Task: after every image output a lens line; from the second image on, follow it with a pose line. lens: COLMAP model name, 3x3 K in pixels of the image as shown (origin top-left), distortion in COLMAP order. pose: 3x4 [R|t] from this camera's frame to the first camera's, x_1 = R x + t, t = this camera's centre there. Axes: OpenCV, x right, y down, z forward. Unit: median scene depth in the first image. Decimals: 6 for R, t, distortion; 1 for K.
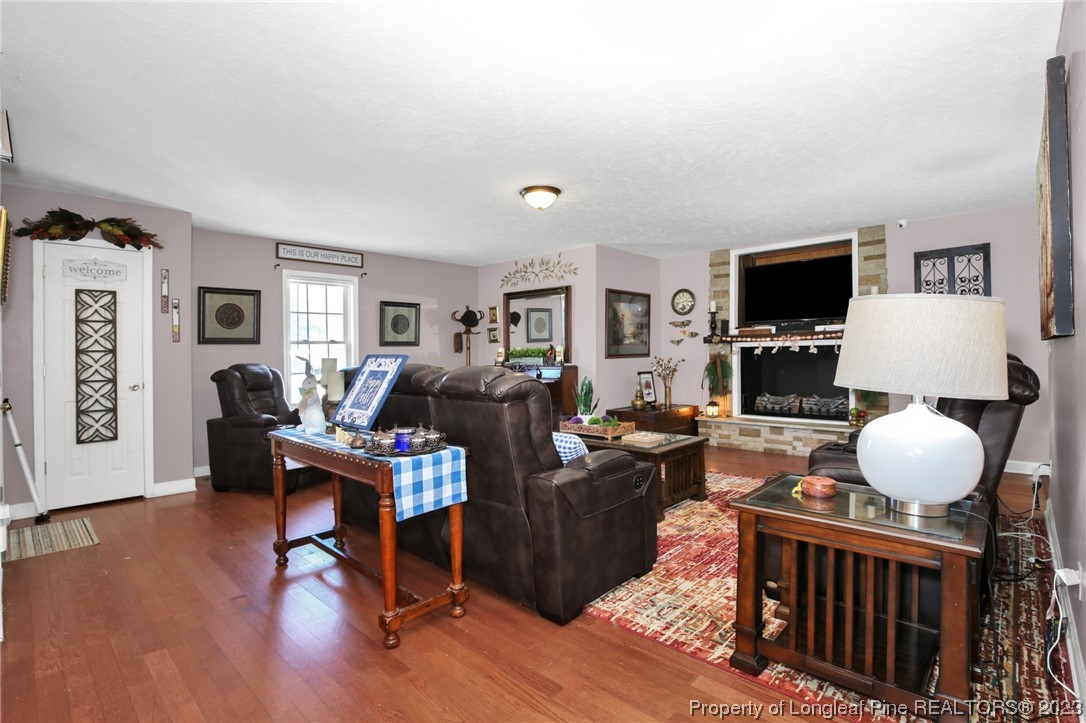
lens RADIAL K [[516.2, 0, 546.3], [0, 516.2, 354.9], [0, 0, 1]] dist [-0.016098, 0.000136]
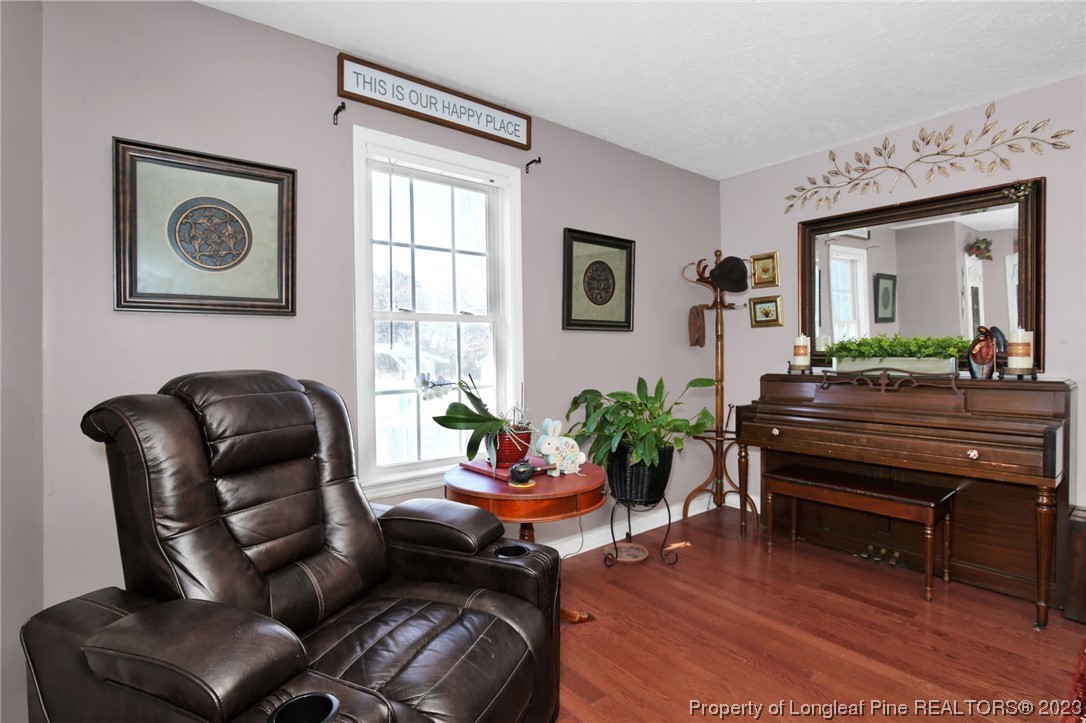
lens RADIAL K [[516.2, 0, 540.0], [0, 516.2, 362.8], [0, 0, 1]] dist [-0.016098, 0.000136]
pose [[0.987539, 0.013473, -0.156799, -0.327212], [-0.010775, 0.999779, 0.018046, 0.005034], [0.157007, -0.016131, 0.987466, 0.670370]]
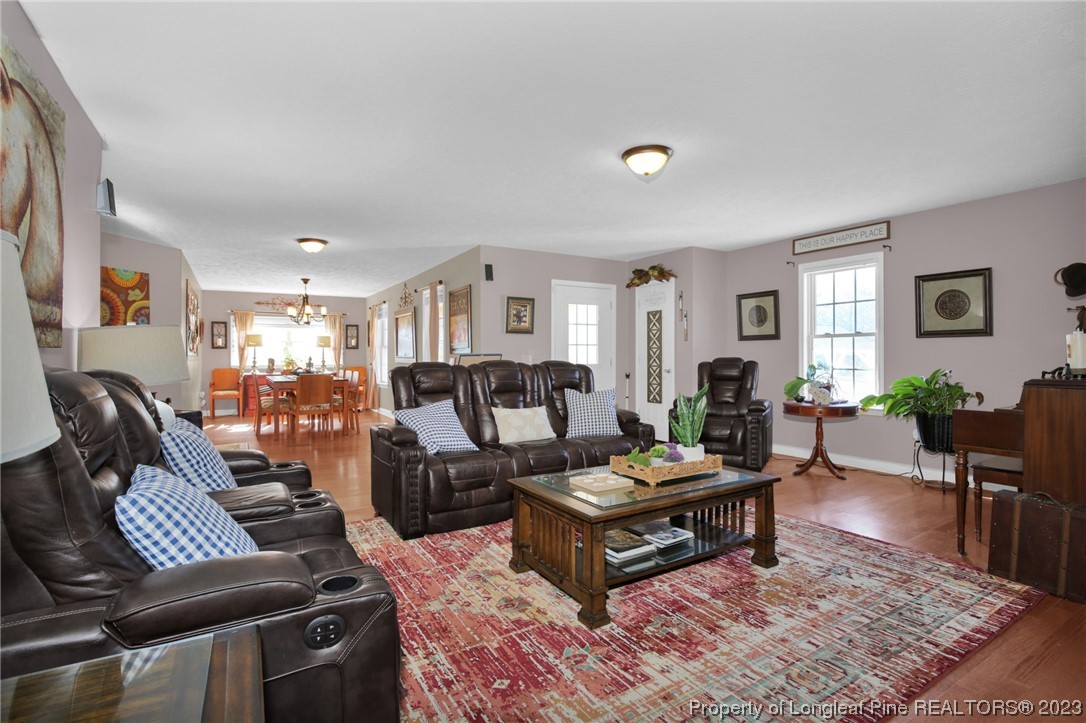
lens RADIAL K [[516.2, 0, 540.7], [0, 516.2, 355.1], [0, 0, 1]] dist [-0.016098, 0.000136]
pose [[-0.277659, 0.015490, -0.960555, 0.632793], [0.005211, 0.999880, 0.014617, -0.007087], [0.960666, -0.000947, -0.277706, 0.835999]]
